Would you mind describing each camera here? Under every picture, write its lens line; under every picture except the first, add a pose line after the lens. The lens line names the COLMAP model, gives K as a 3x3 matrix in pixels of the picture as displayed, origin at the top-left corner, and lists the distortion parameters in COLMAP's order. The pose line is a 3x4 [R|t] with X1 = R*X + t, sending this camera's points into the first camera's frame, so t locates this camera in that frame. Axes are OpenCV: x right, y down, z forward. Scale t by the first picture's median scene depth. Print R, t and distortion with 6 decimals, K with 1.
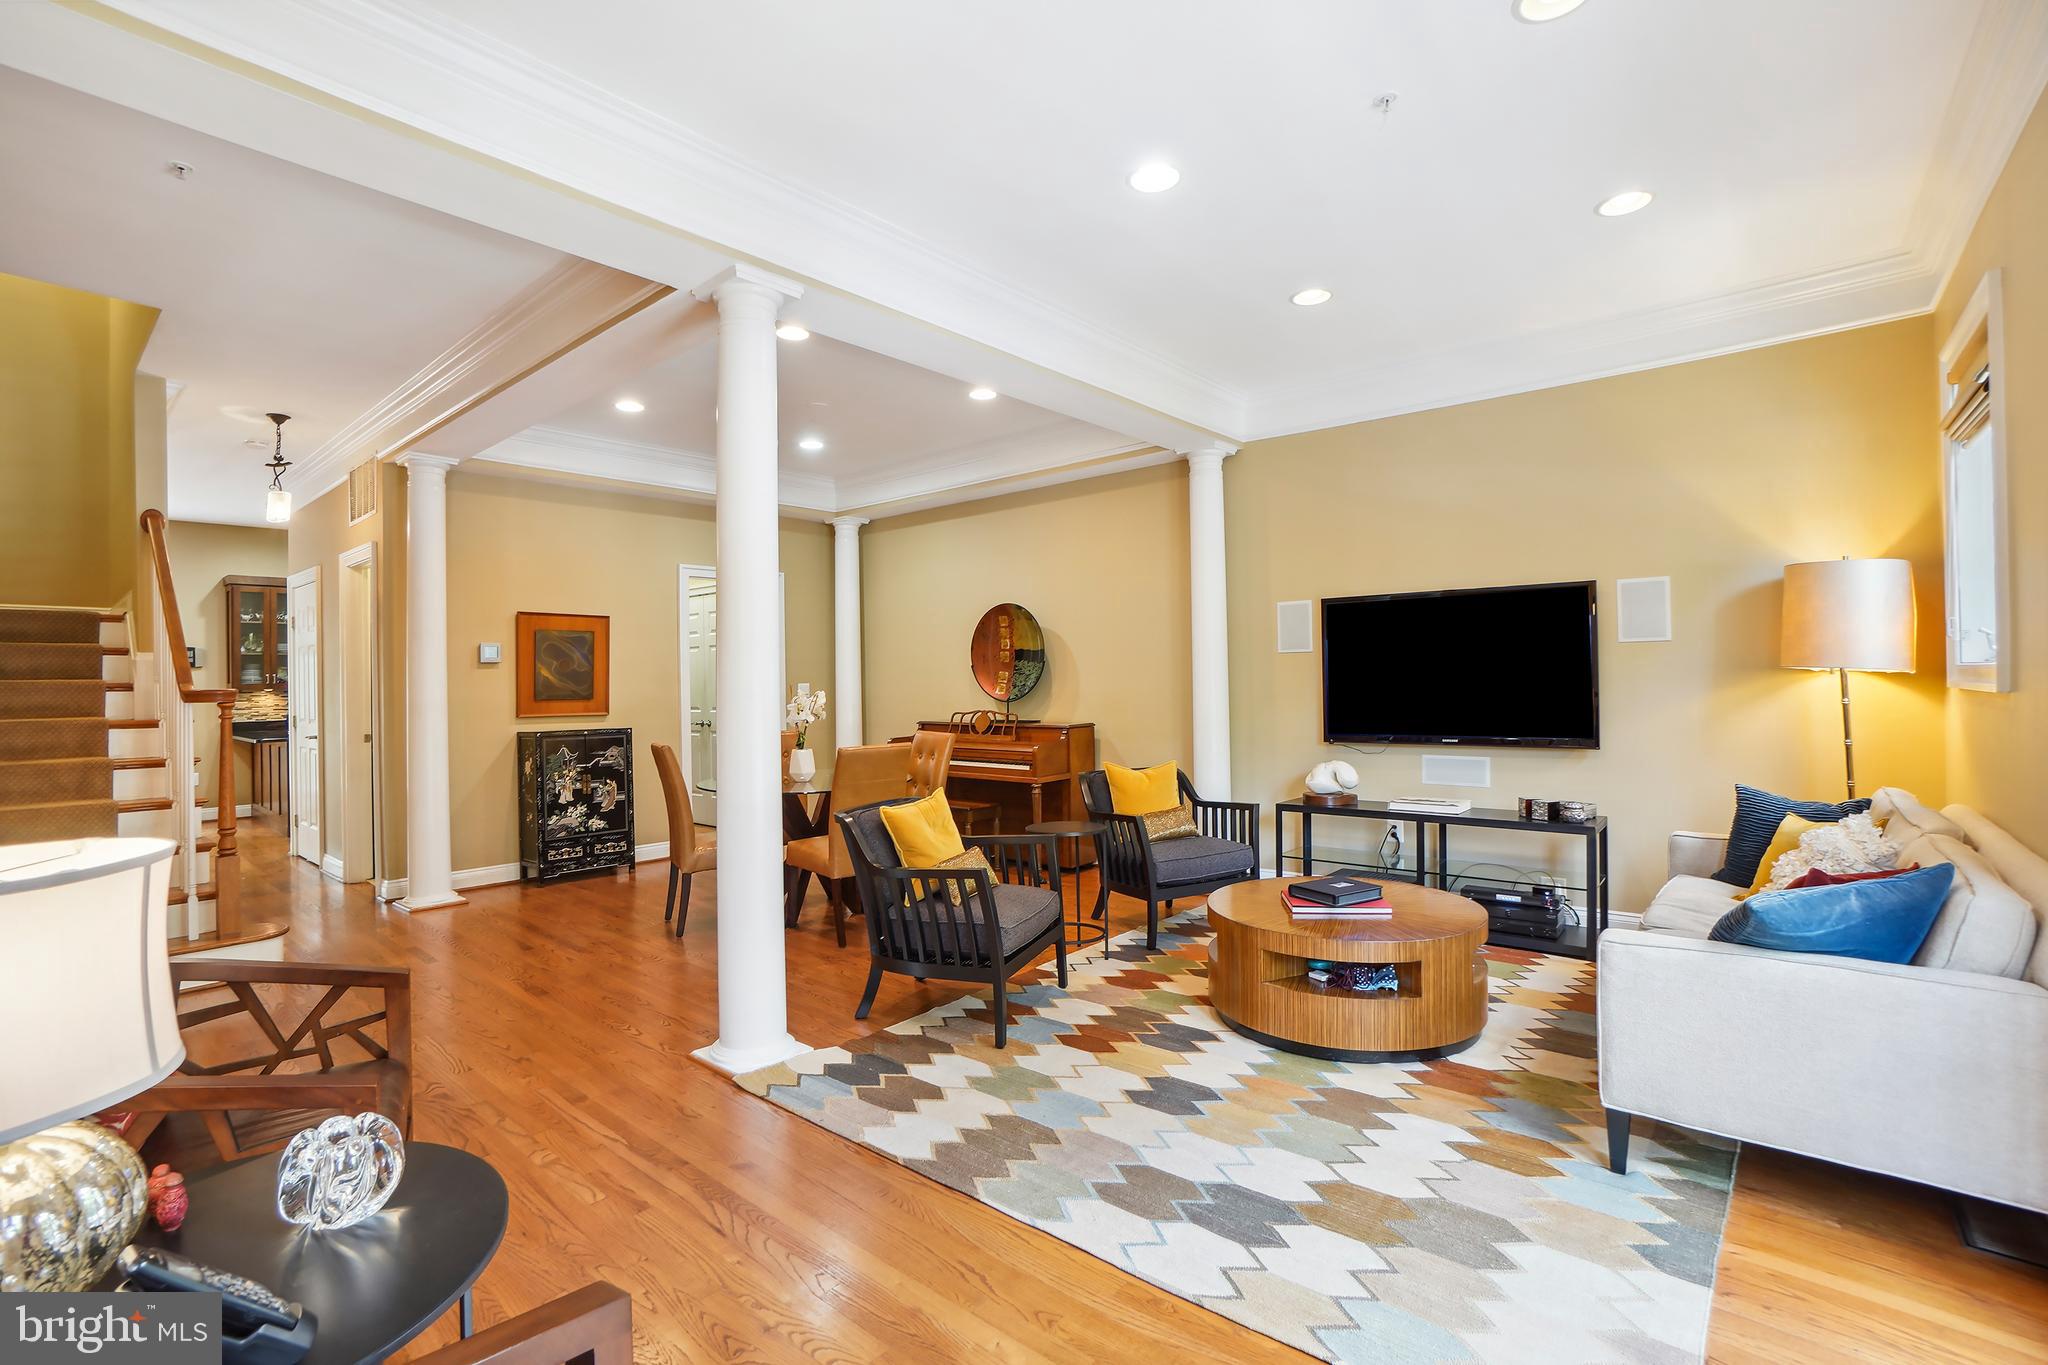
lens RADIAL K [[904.1, 0, 1024.0], [0, 904.1, 682.5], [0, 0, 1]] dist [-0.030611, 0.000205]
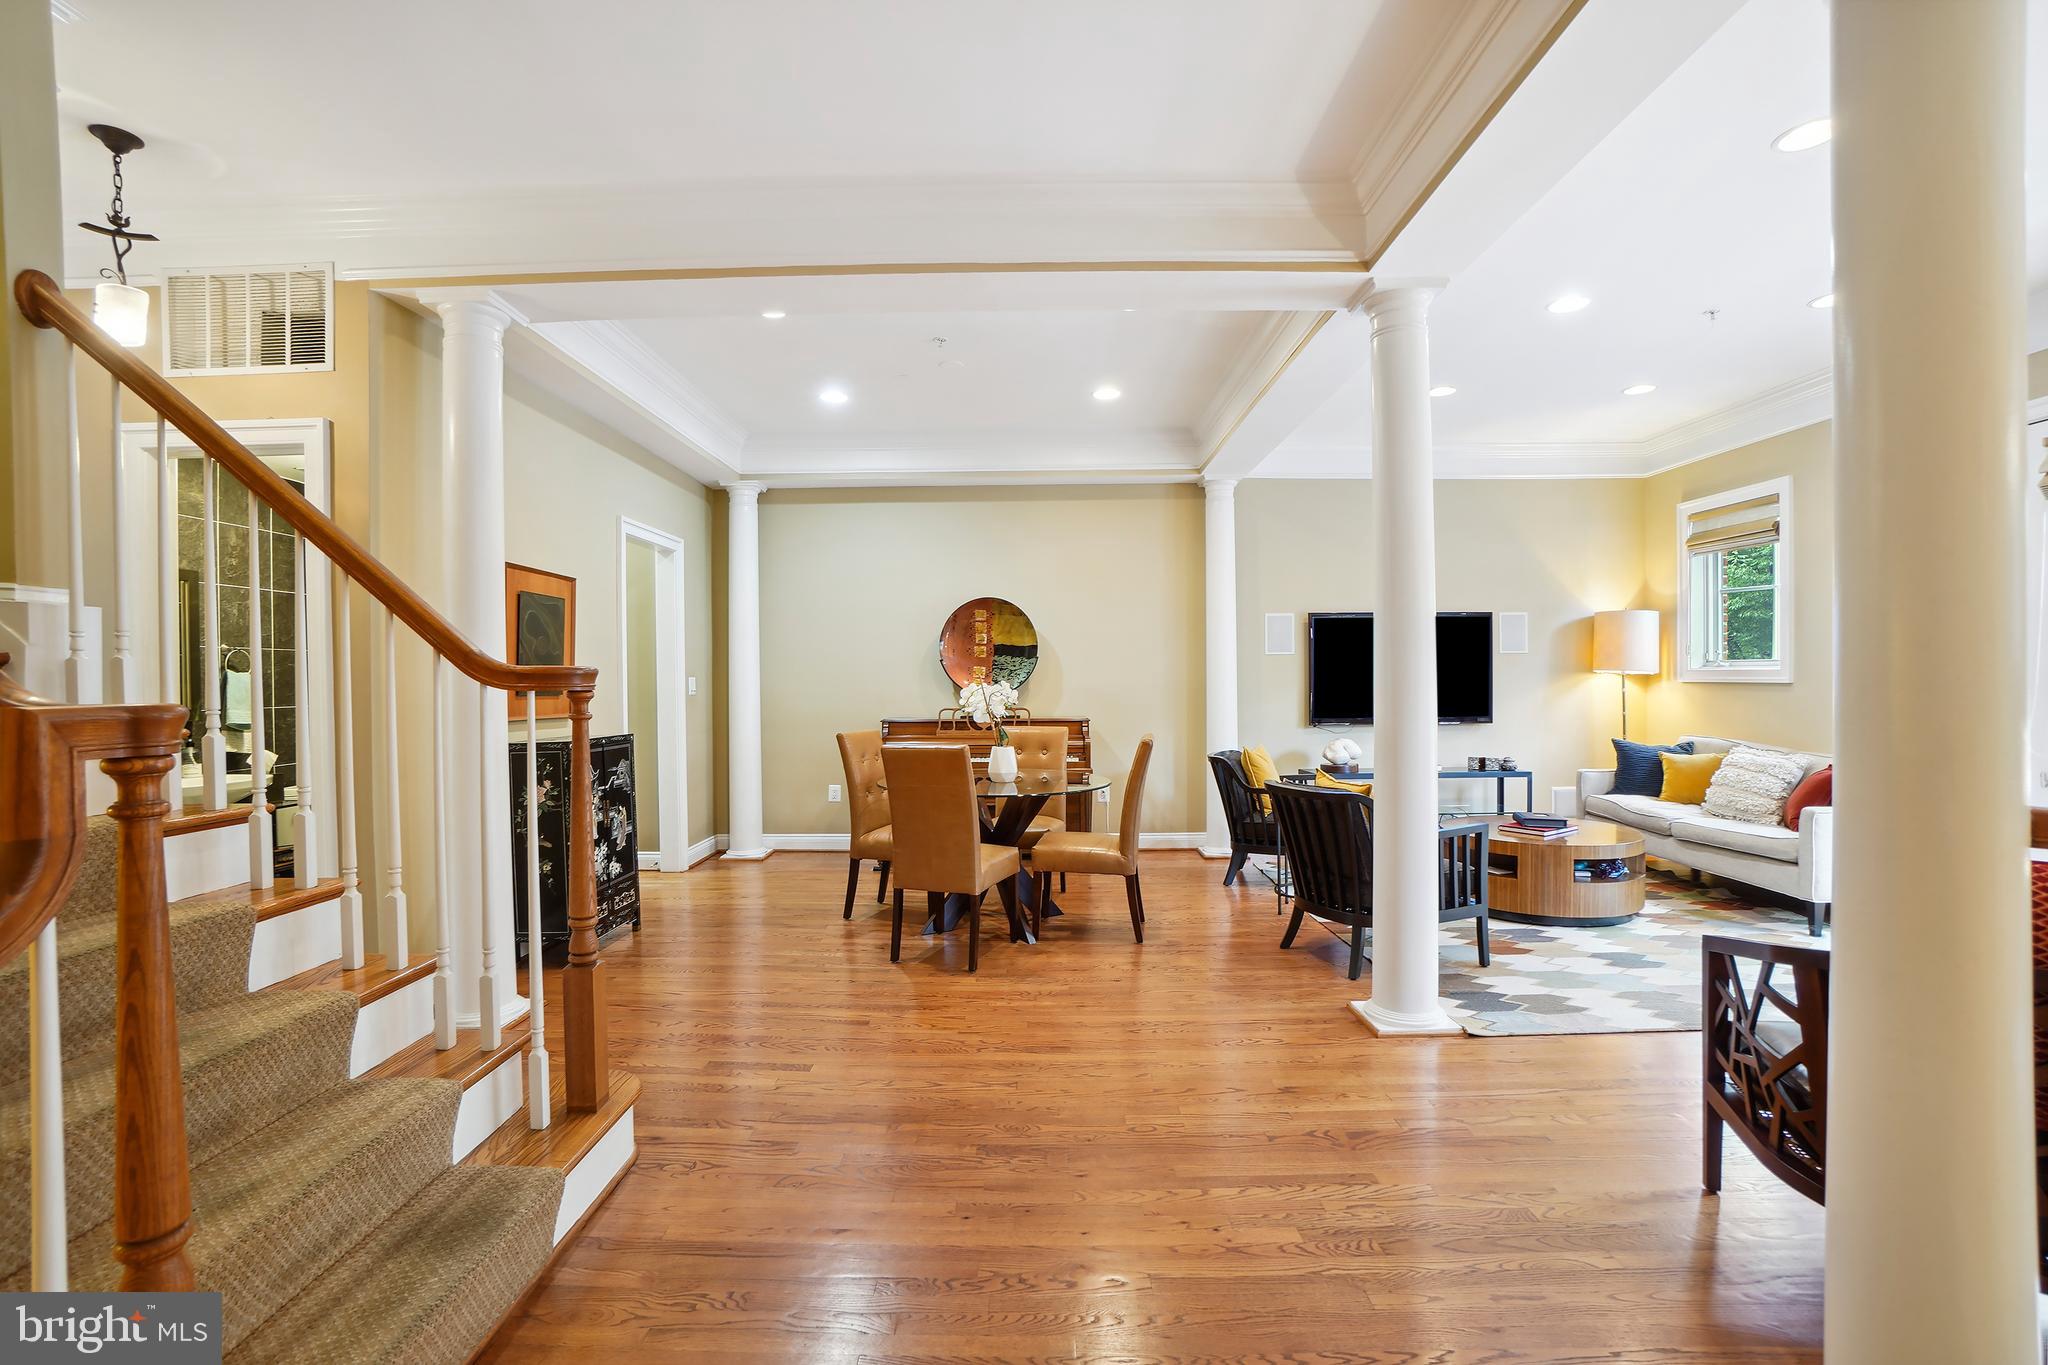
lens RADIAL K [[890.0, 0, 1018.1], [0, 890.0, 713.5], [0, 0, 1]] dist [-0.046475, 0.009851]
pose [[0.773367, -0.015105, 0.633778, -0.757911], [-0.002236, 0.999645, 0.026554, 0.016366], [-0.633954, -0.021953, 0.773059, 0.286001]]
